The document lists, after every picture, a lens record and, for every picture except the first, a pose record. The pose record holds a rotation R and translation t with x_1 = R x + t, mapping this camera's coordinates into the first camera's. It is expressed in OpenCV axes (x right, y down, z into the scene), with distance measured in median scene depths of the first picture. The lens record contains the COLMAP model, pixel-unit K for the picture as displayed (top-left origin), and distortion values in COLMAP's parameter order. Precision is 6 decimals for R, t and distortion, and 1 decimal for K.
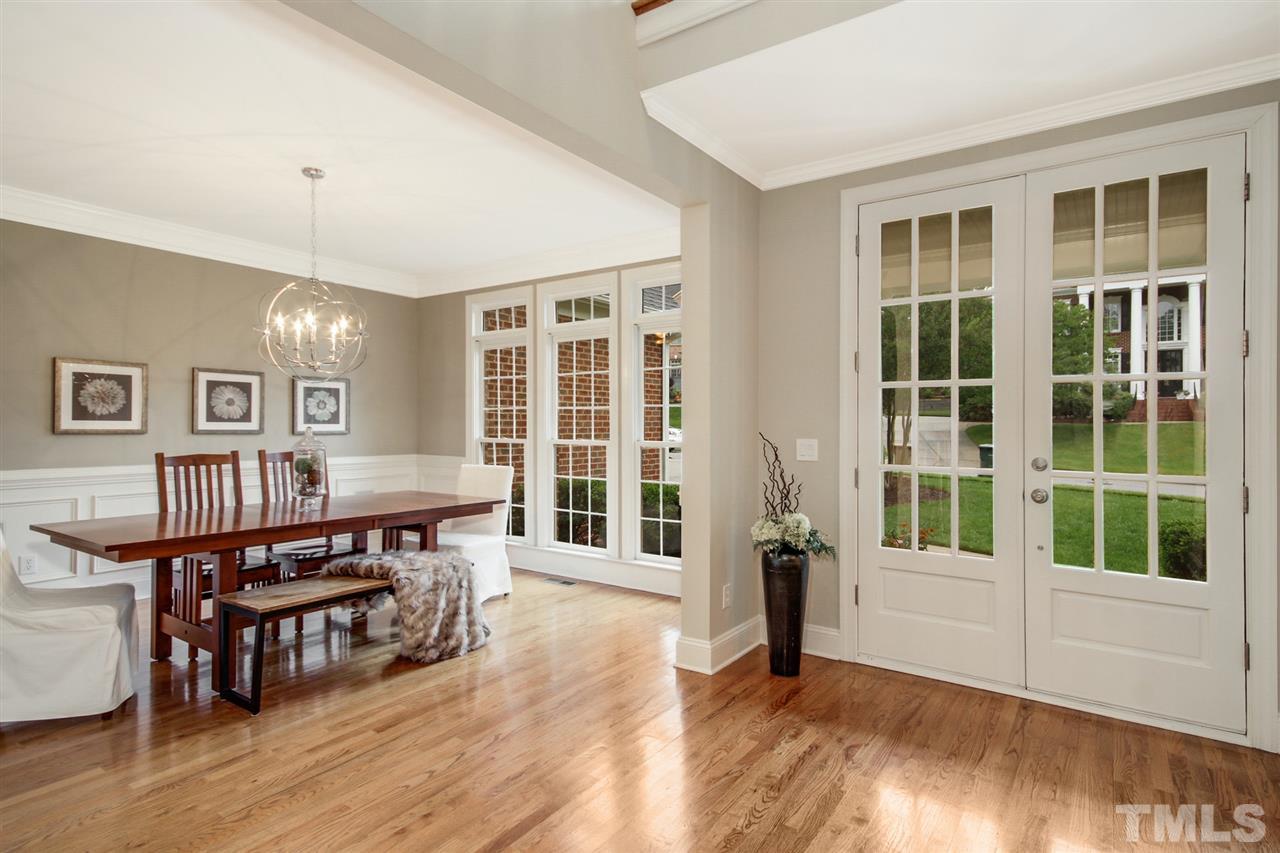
lens RADIAL K [[634.7, 0, 641.4], [0, 634.7, 430.8], [0, 0, 1]] dist [0.004955, 0.000160]
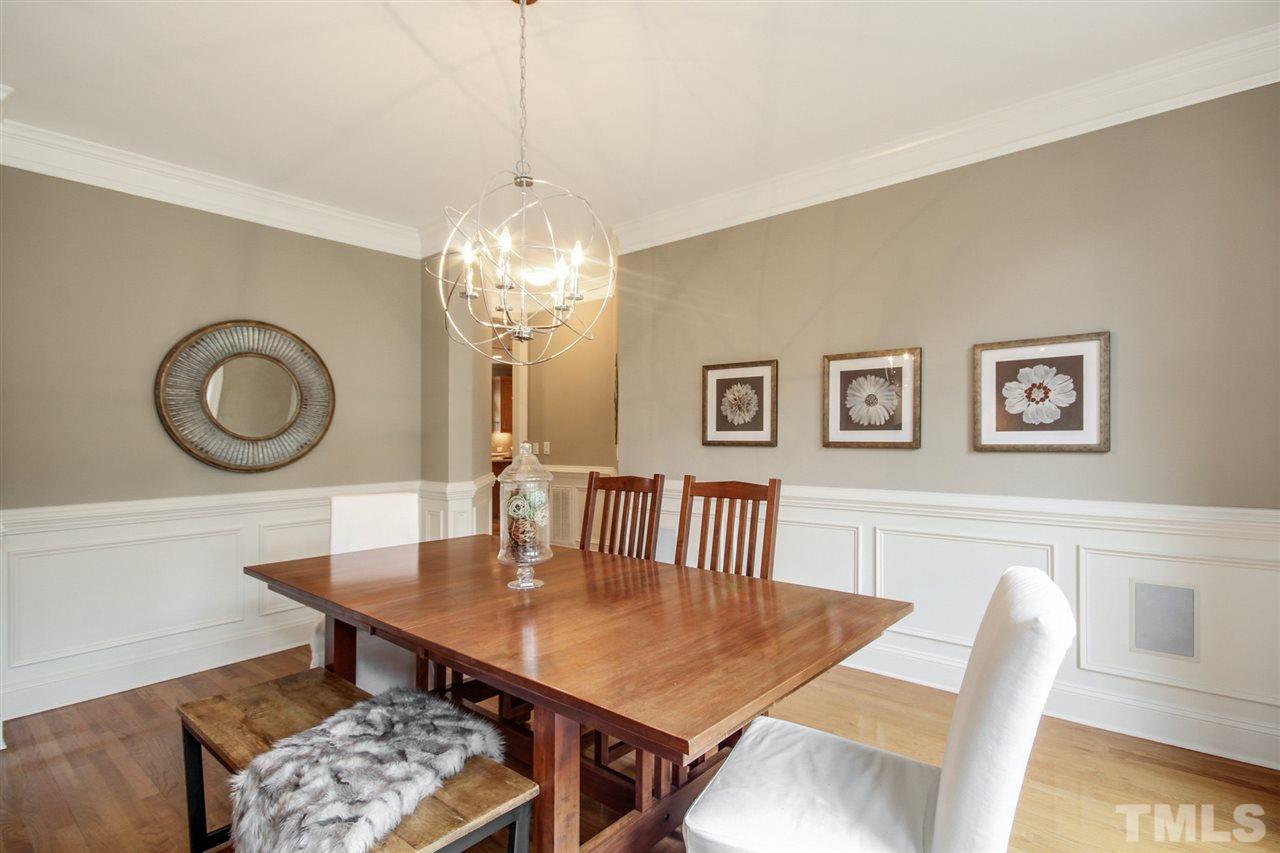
lens RADIAL K [[607.7, 0, 640.7], [0, 607.7, 421.3], [0, 0, 1]] dist [0.003805, 0.000735]
pose [[-0.048081, 0.002206, -0.998841, -0.005885], [0.023811, 0.999716, 0.001062, -0.029973], [0.998560, -0.023732, -0.048120, 0.803329]]
